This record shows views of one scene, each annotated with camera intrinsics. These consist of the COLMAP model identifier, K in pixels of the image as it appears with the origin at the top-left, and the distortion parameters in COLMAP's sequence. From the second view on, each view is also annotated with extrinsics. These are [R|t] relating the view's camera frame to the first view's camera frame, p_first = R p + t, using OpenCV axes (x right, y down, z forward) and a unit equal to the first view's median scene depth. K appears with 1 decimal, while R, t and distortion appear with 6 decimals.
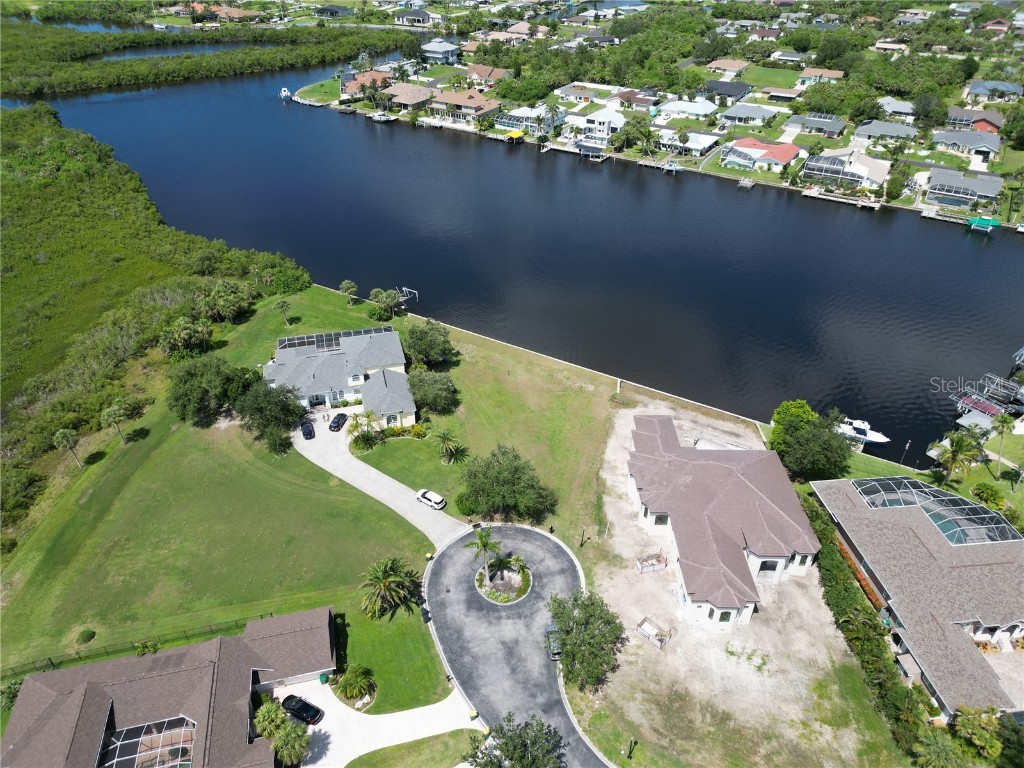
lens RADIAL K [[717.7, 0, 511.1], [0, 717.7, 386.7], [0, 0, 1]] dist [0.061633, -0.060446]
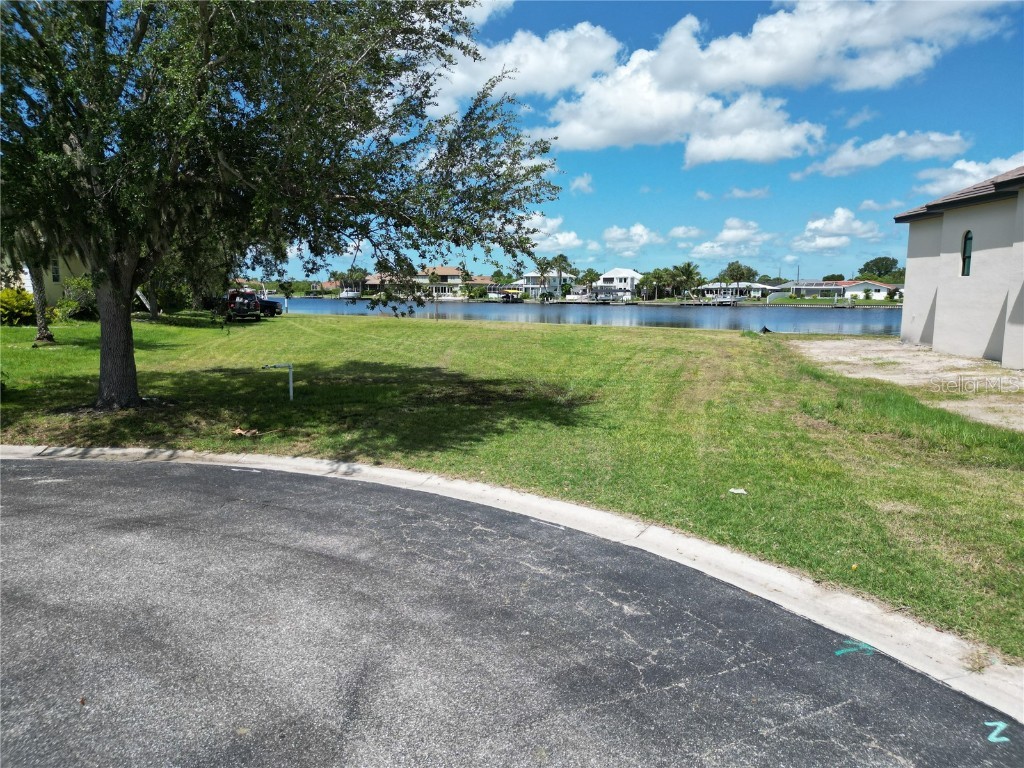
lens RADIAL K [[717.7, 0, 511.1], [0, 717.7, 386.7], [0, 0, 1]] dist [0.061633, -0.060446]
pose [[0.999787, 0.002613, -0.020479, 0.050107], [-0.011569, 0.892473, -0.450953, 0.214357], [0.017098, 0.451094, 0.892313, 0.858022]]
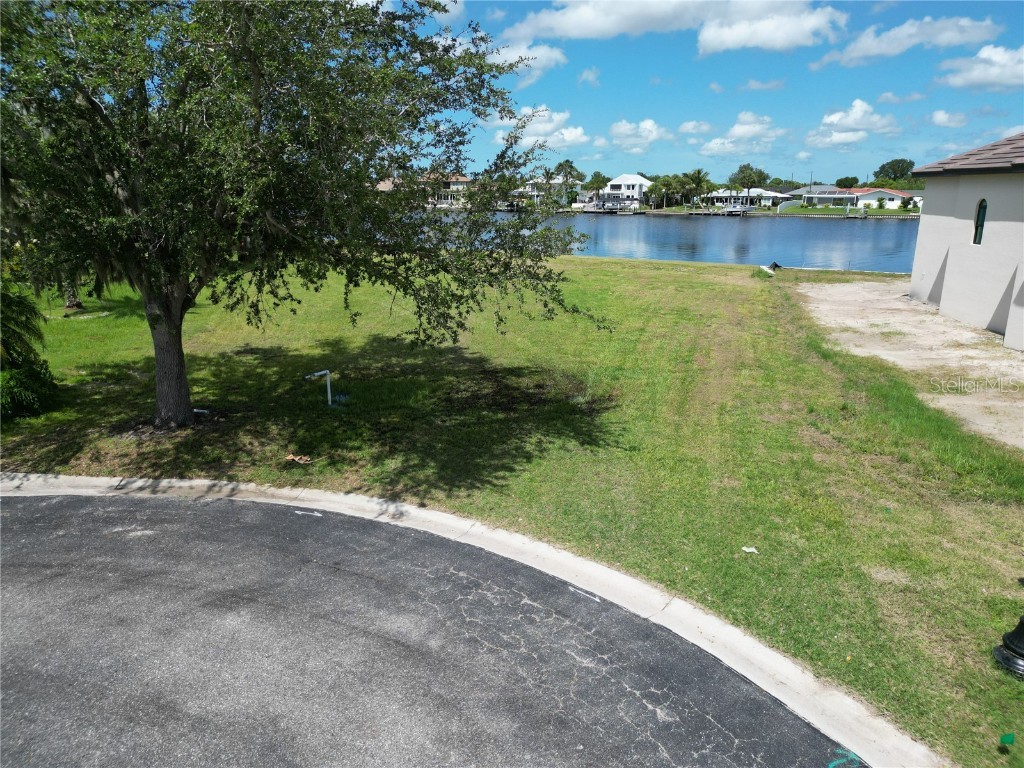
lens RADIAL K [[717.7, 0, 511.1], [0, 717.7, 386.7], [0, 0, 1]] dist [0.061633, -0.060446]
pose [[0.999697, 0.004334, -0.024229, 0.046095], [-0.012064, 0.944315, -0.328821, 0.200163], [0.021455, 0.329014, 0.944081, 0.843047]]
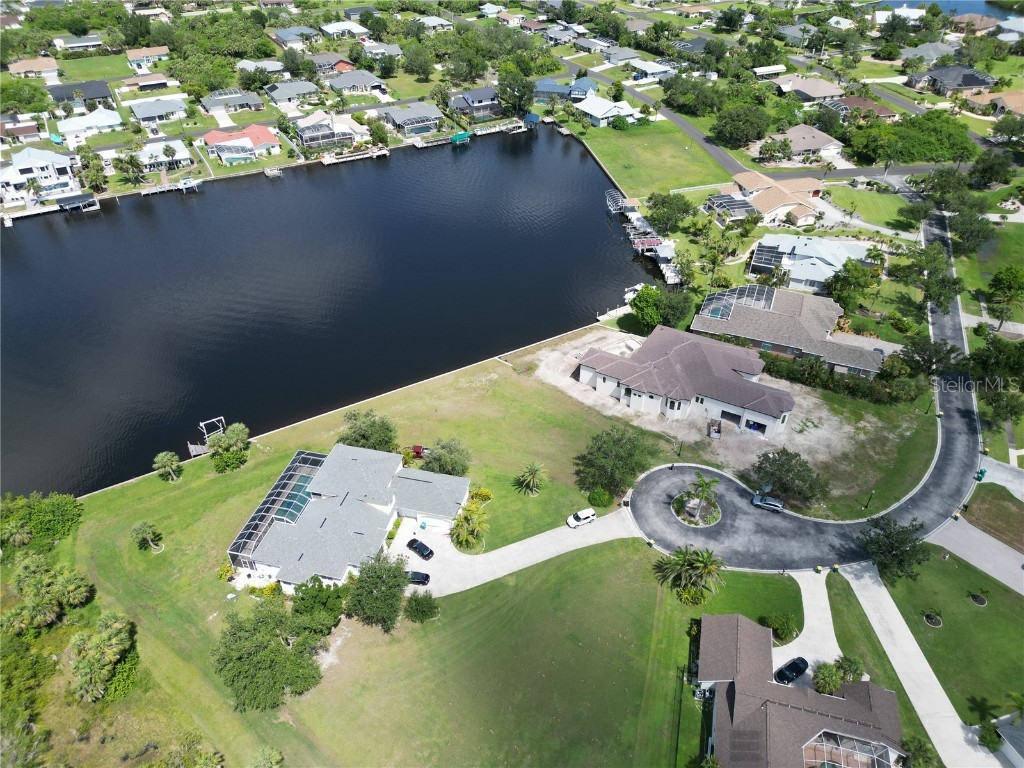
lens RADIAL K [[717.7, 0, 511.1], [0, 717.7, 386.7], [0, 0, 1]] dist [0.061633, -0.060446]
pose [[0.481207, -0.538734, 0.691524, -0.755280], [0.497334, 0.817399, 0.290721, -0.342859], [-0.721872, 0.204021, 0.661268, 0.334980]]
